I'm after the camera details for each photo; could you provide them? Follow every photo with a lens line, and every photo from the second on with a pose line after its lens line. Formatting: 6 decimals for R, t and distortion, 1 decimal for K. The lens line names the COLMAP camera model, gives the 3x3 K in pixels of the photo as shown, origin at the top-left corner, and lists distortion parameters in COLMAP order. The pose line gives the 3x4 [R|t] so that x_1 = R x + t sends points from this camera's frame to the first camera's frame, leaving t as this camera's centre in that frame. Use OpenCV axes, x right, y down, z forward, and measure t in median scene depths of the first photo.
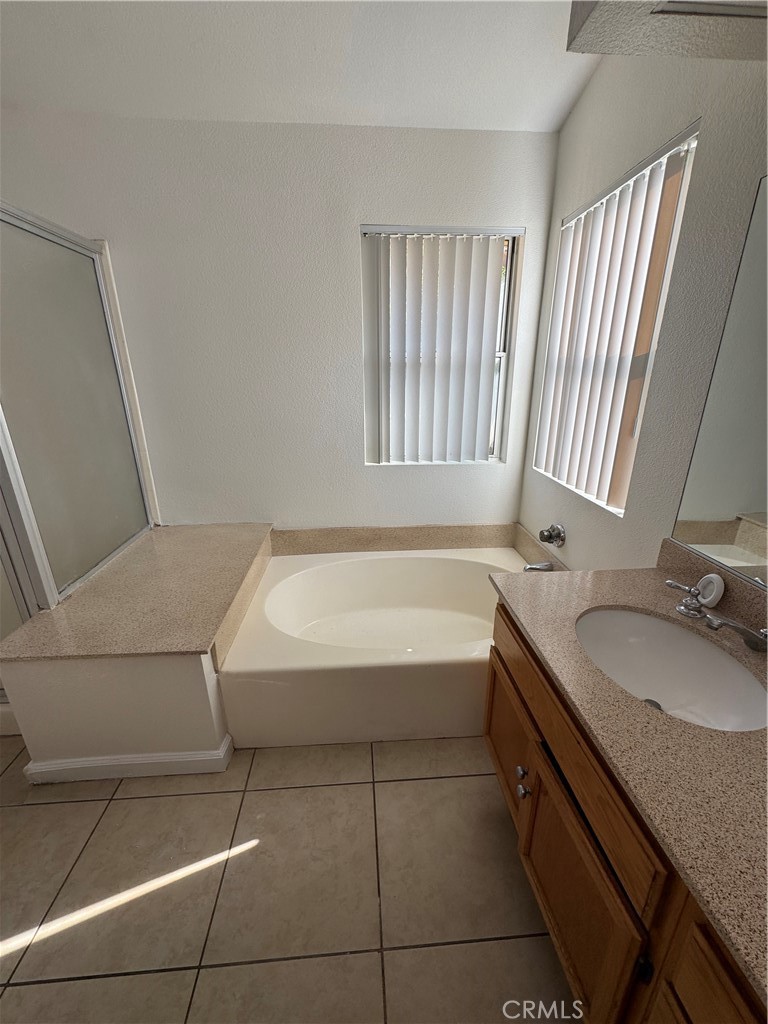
lens RADIAL K [[409.6, 0, 379.1], [0, 409.6, 511.2], [0, 0, 1]] dist [-0.000969, 0.000879]
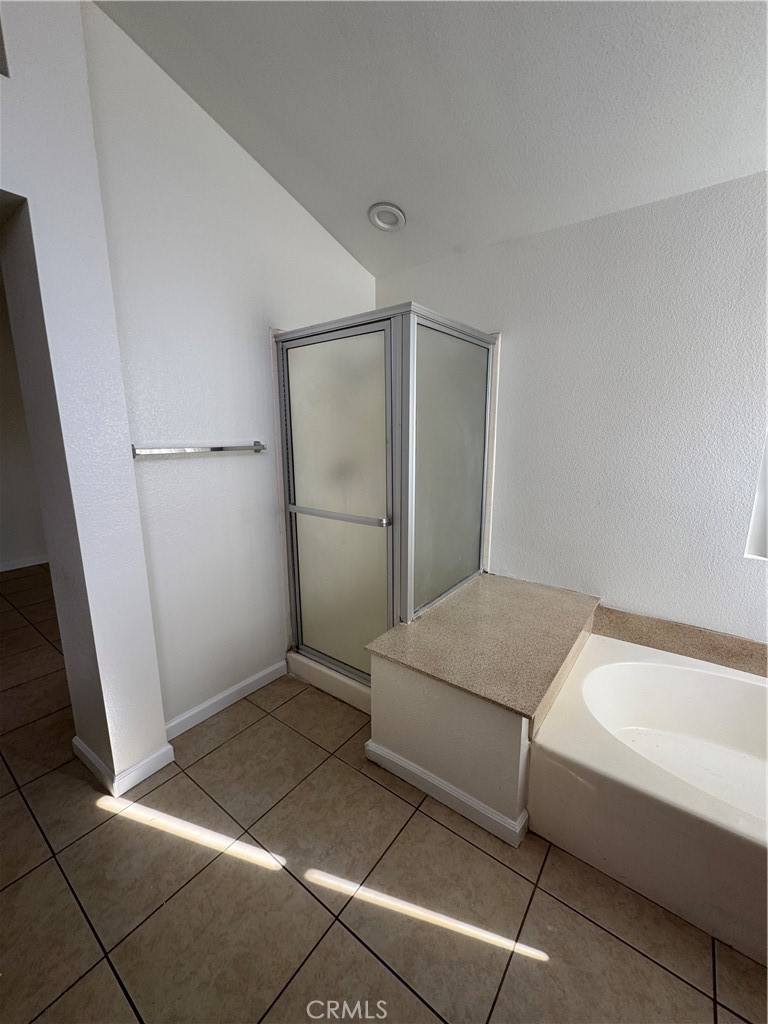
lens RADIAL K [[409.6, 0, 383.1], [0, 409.6, 510.7], [0, 0, 1]] dist [-0.000969, 0.000879]
pose [[0.760480, 0.133159, -0.635562, -0.110888], [-0.214550, 0.975307, -0.052380, -0.014172], [0.612894, 0.176194, 0.770271, -0.061444]]
